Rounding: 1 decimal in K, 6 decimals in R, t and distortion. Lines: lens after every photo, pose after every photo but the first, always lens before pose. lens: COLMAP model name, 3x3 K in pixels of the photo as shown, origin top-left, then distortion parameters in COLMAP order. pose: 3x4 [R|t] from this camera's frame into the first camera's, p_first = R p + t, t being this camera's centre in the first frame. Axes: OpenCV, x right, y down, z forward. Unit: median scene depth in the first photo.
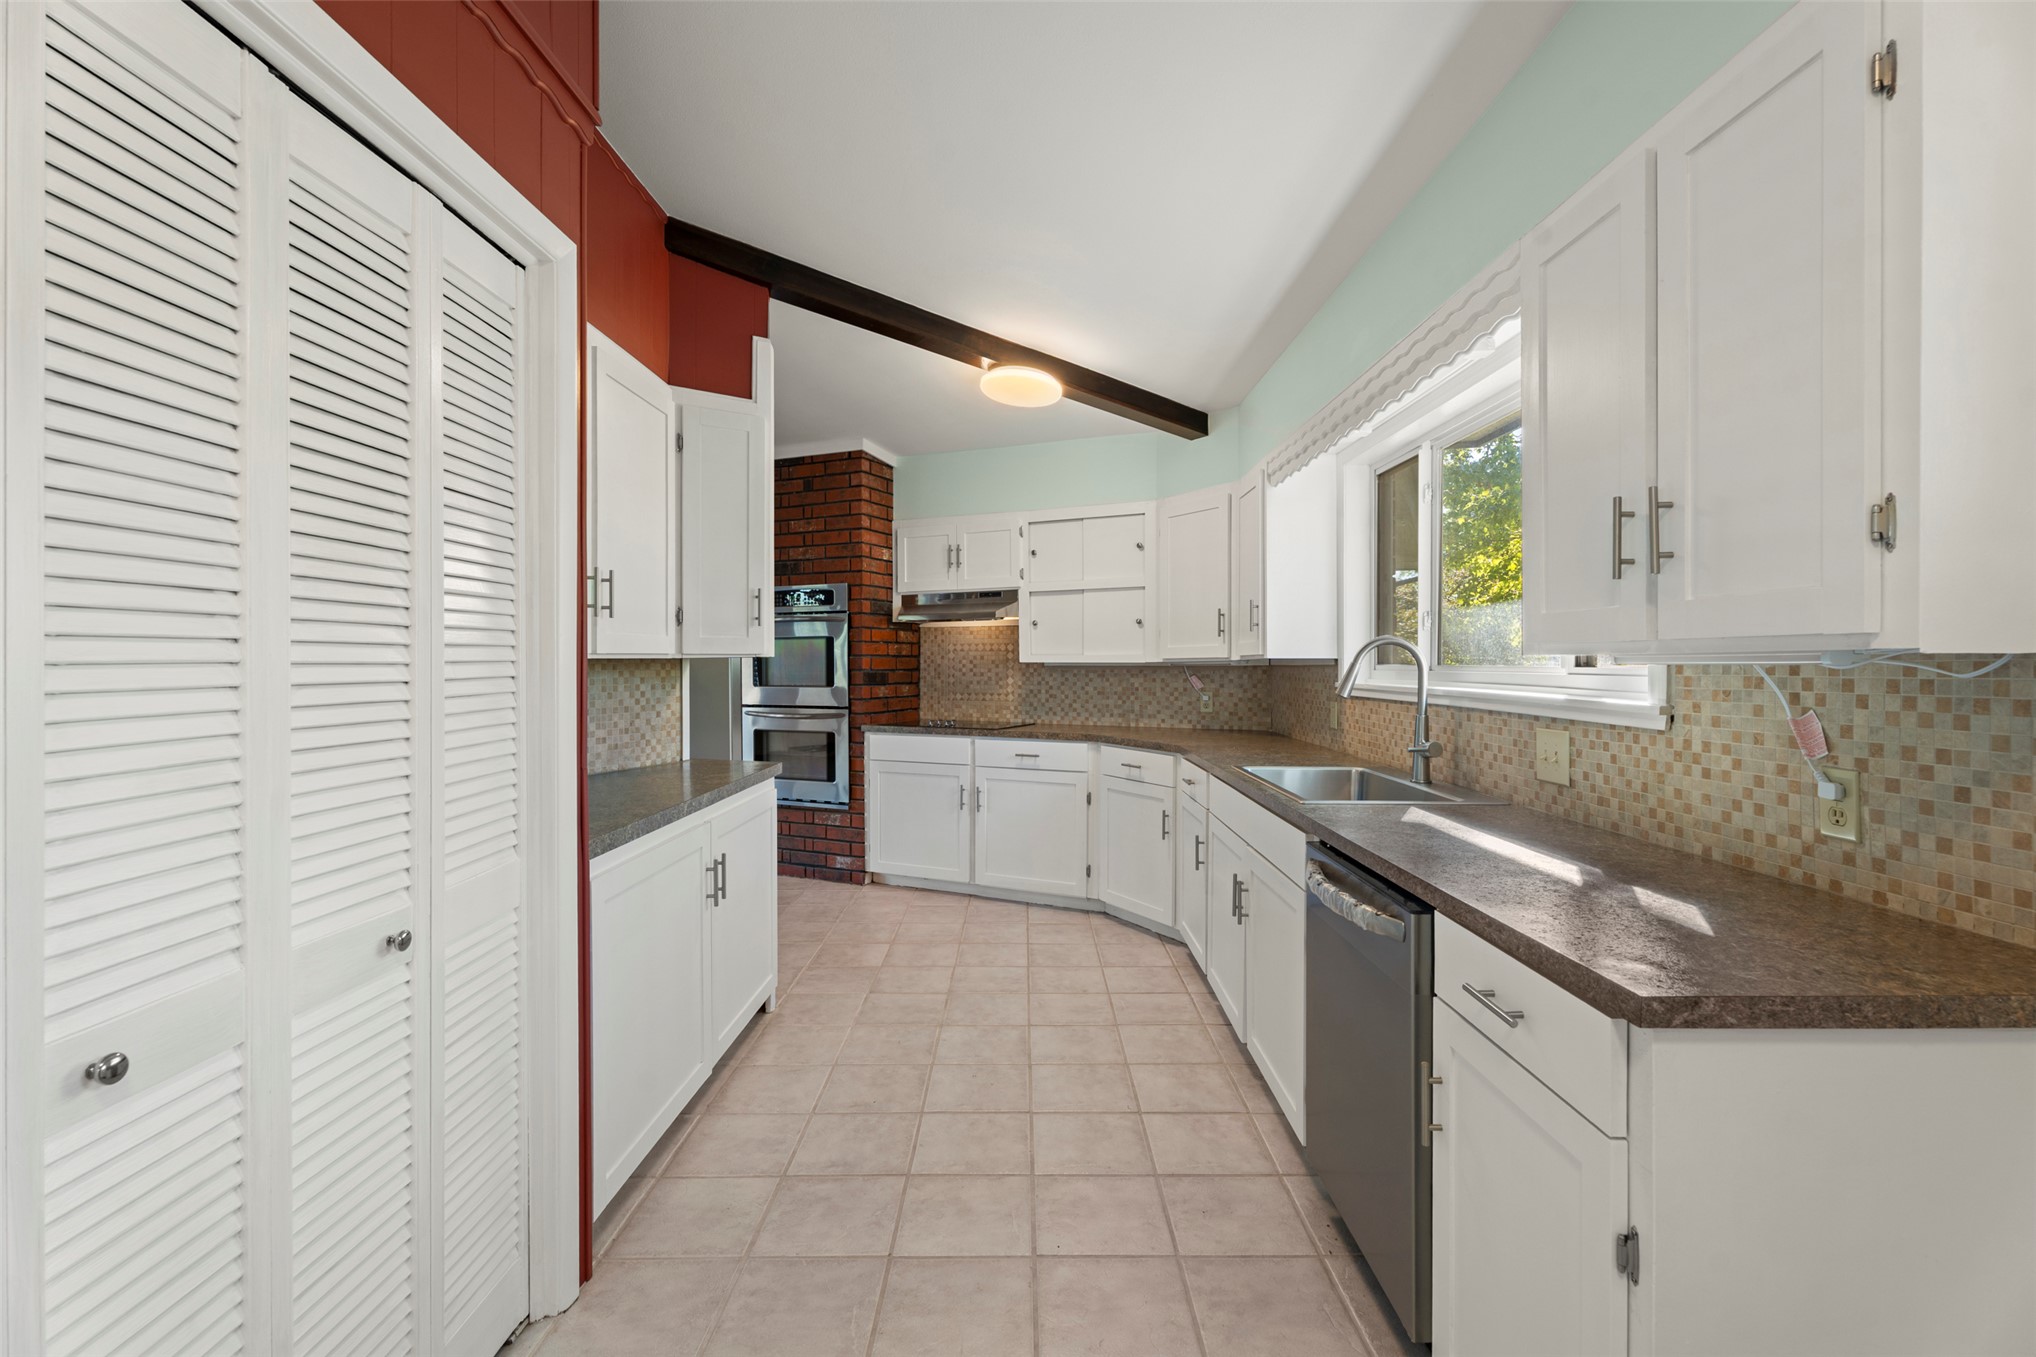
lens RADIAL K [[902.3, 0, 1015.2], [0, 902.3, 660.9], [0, 0, 1]] dist [0.004754, -0.002751]
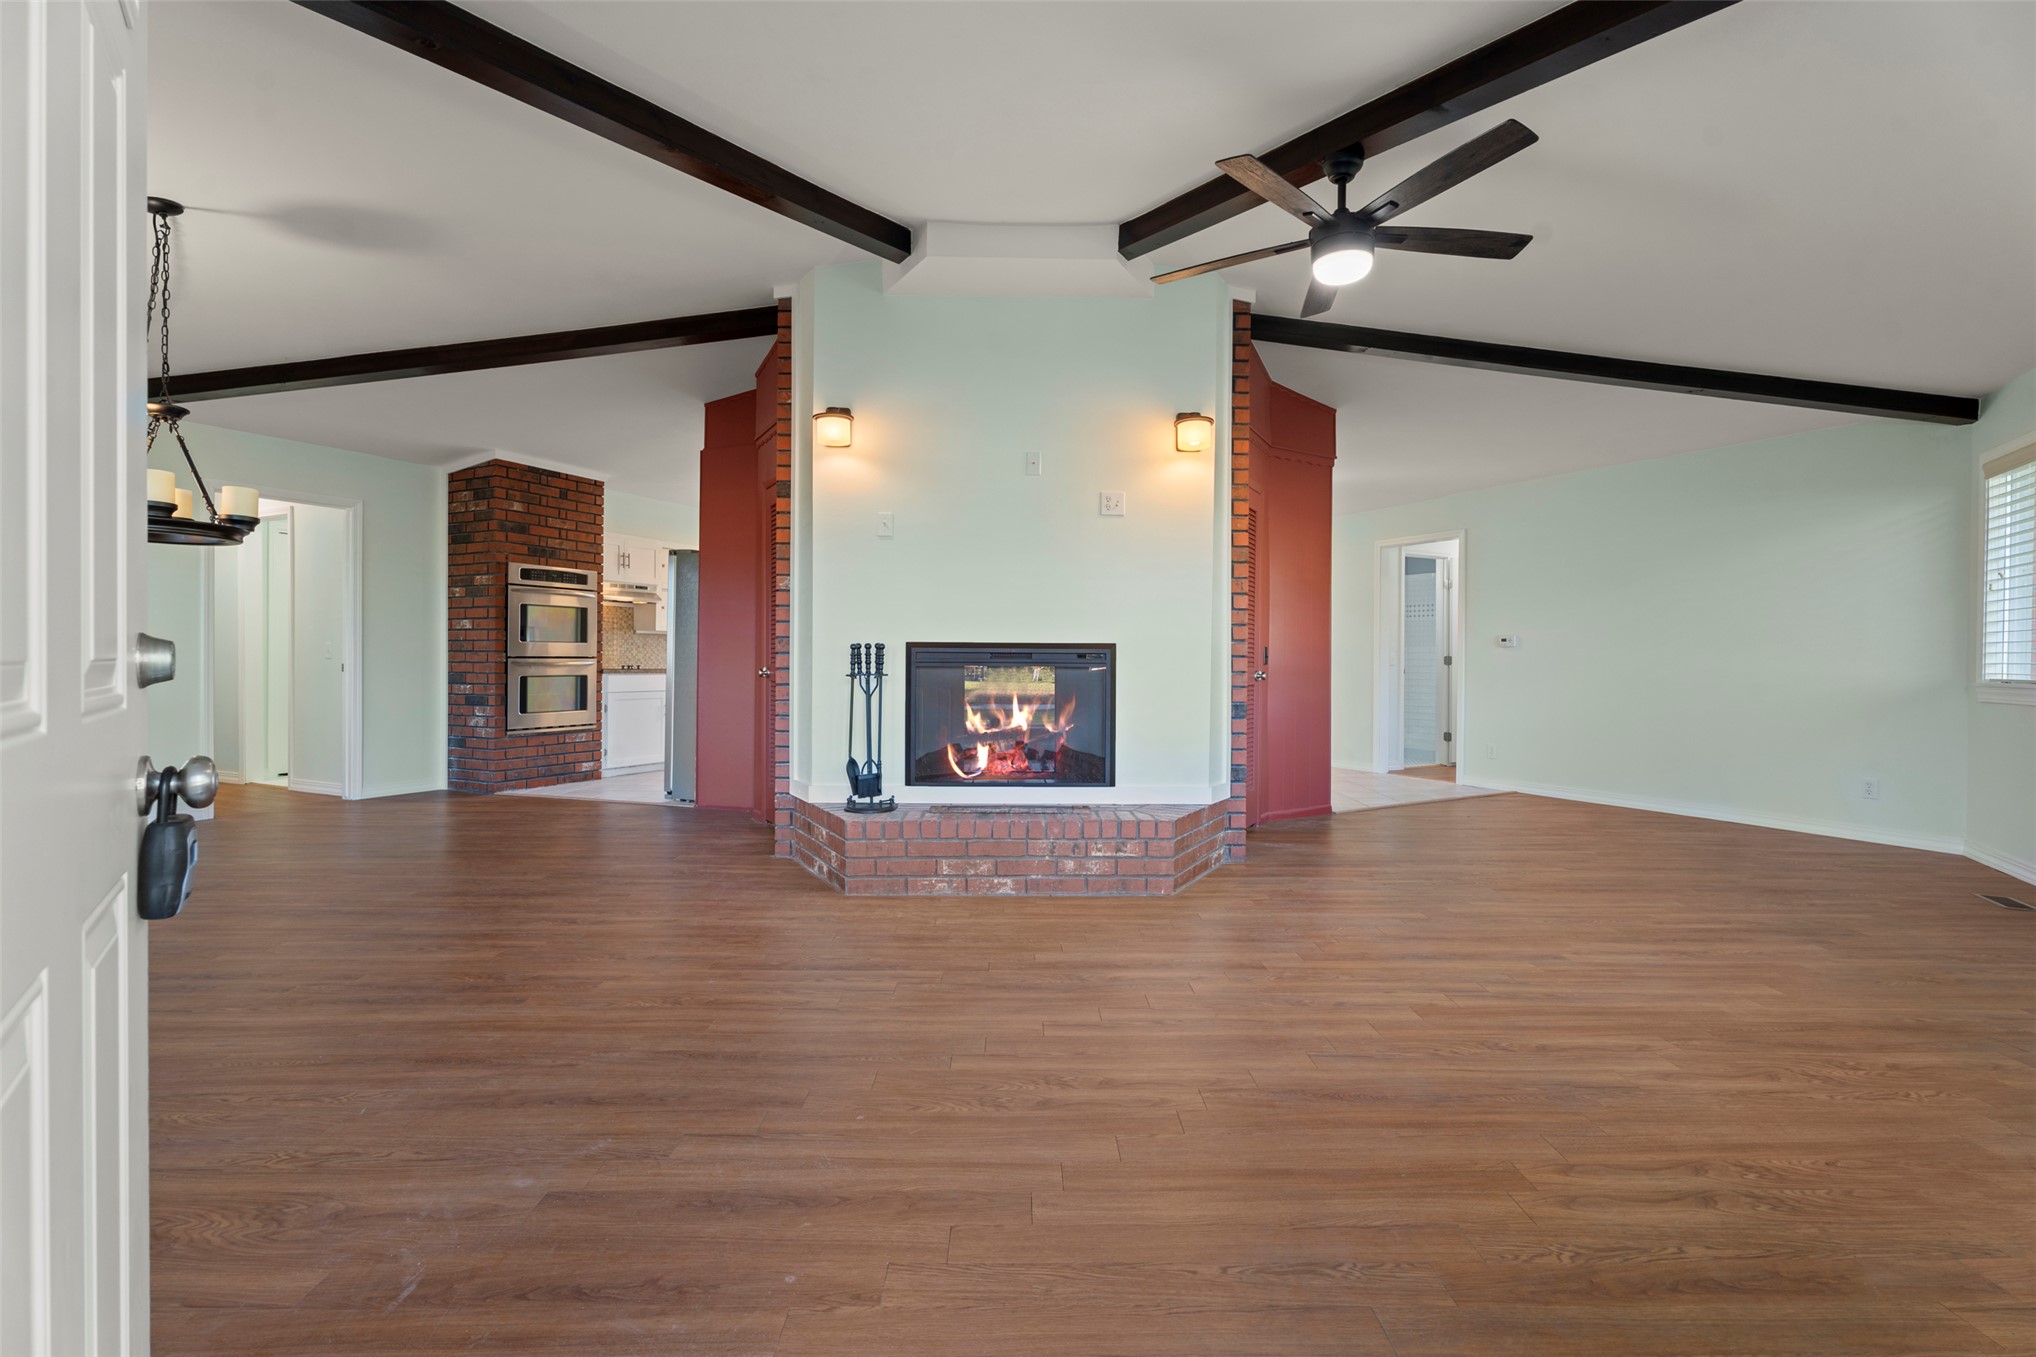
lens RADIAL K [[902.3, 0, 1033.0], [0, 902.3, 665.8], [0, 0, 1]] dist [0.004754, -0.002751]
pose [[0.003448, -0.002637, 0.999991, -1.668719], [-0.003631, 0.999990, 0.002649, 0.060026], [-0.999987, -0.003640, 0.003439, 0.300906]]
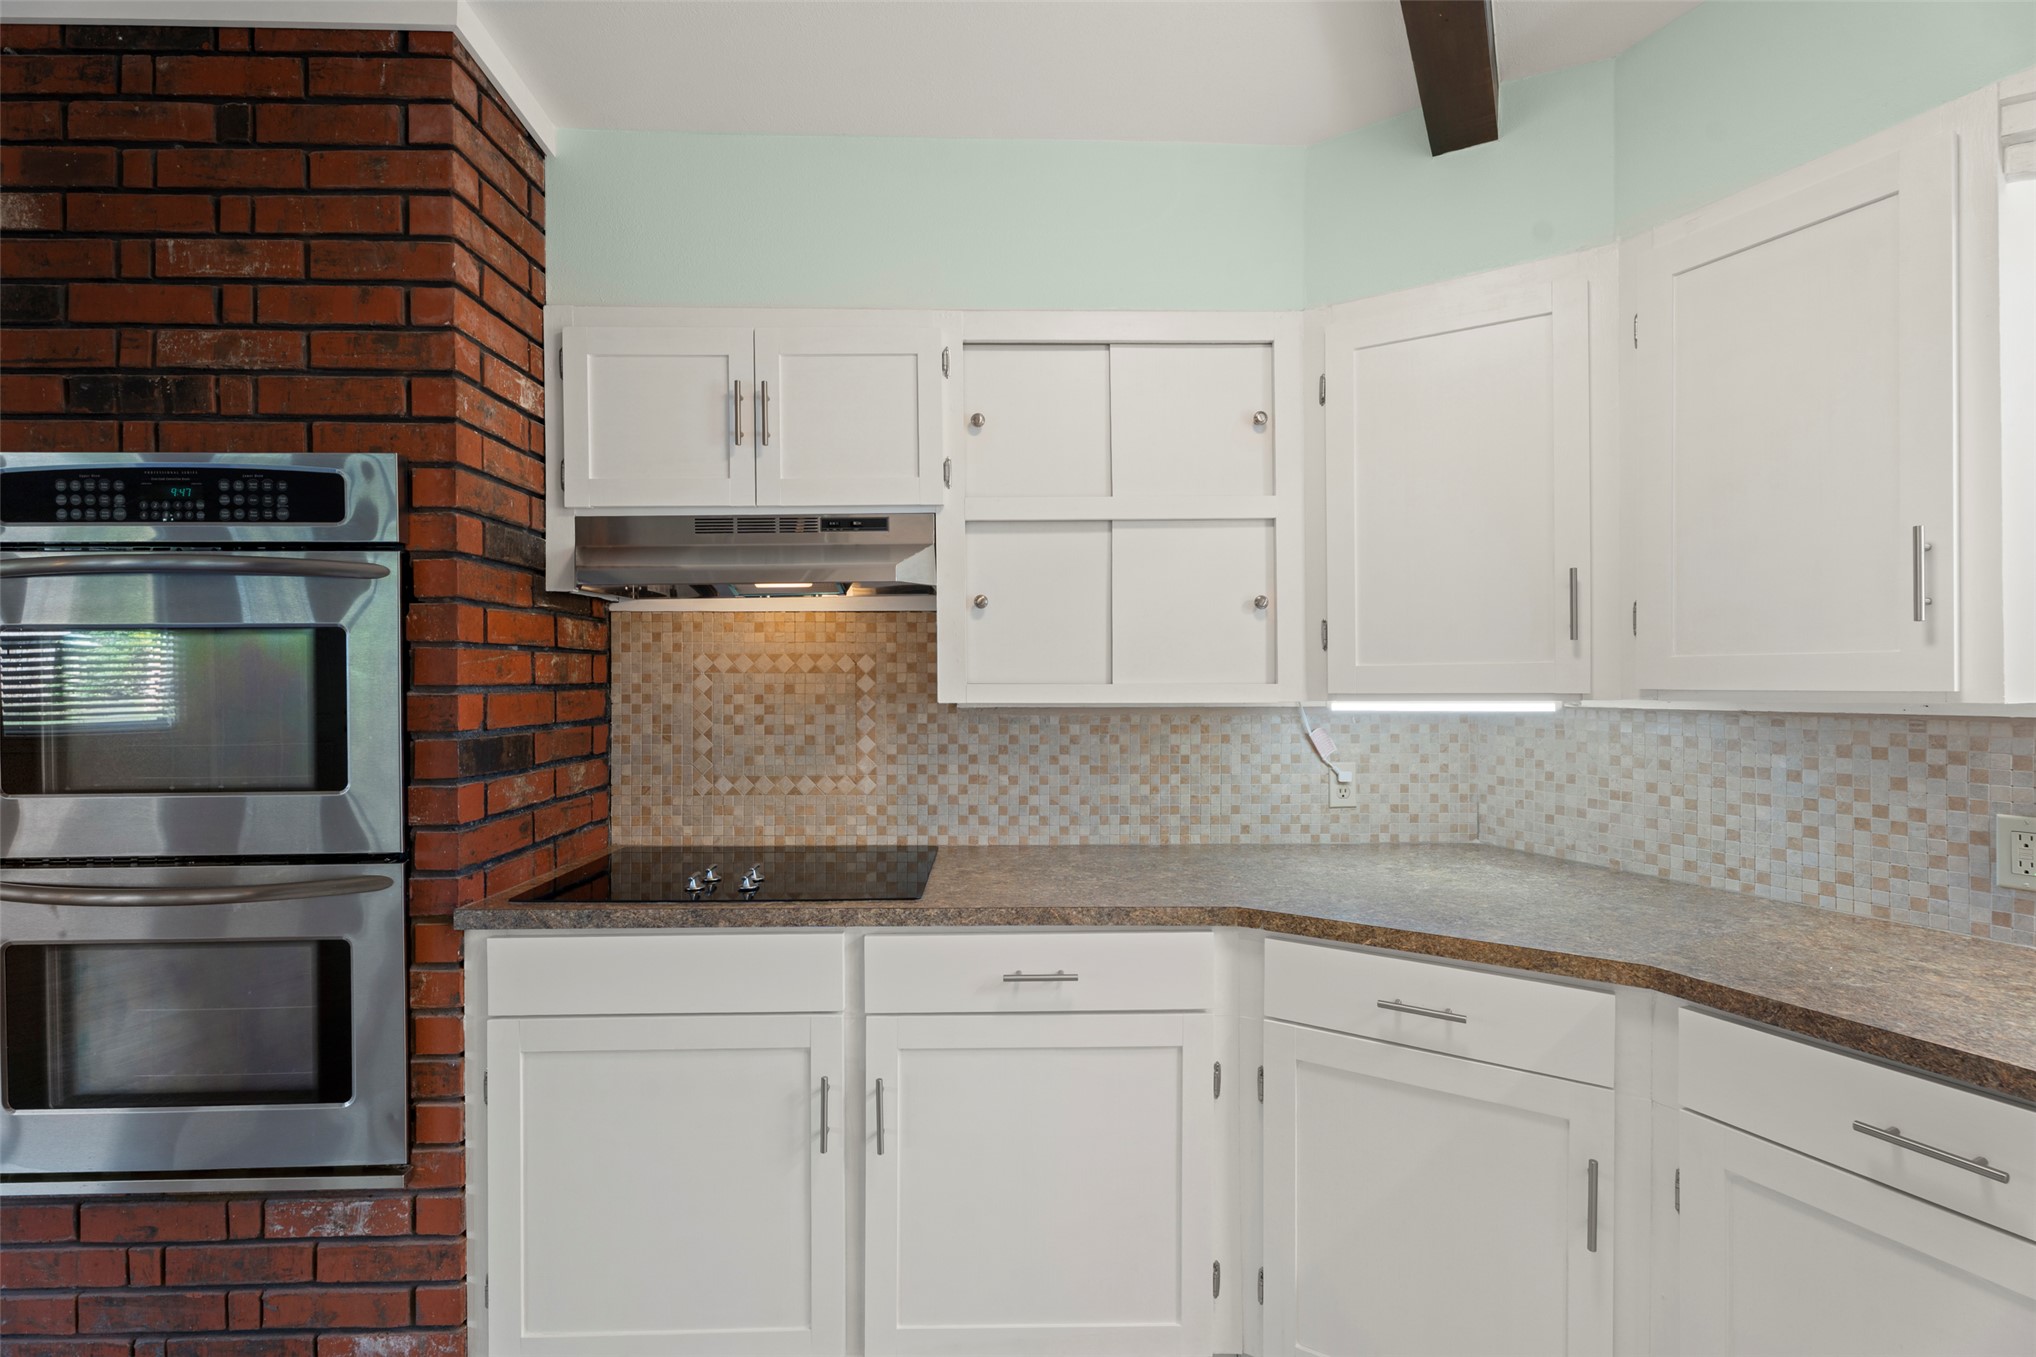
lens RADIAL K [[902.3, 0, 1018.4], [0, 902.3, 676.2], [0, 0, 1]] dist [0.004754, -0.002751]
pose [[0.894197, -0.002268, 0.447669, -0.137931], [0.001550, 0.999997, 0.001969, -0.010727], [-0.447672, -0.001067, 0.894197, 0.642414]]
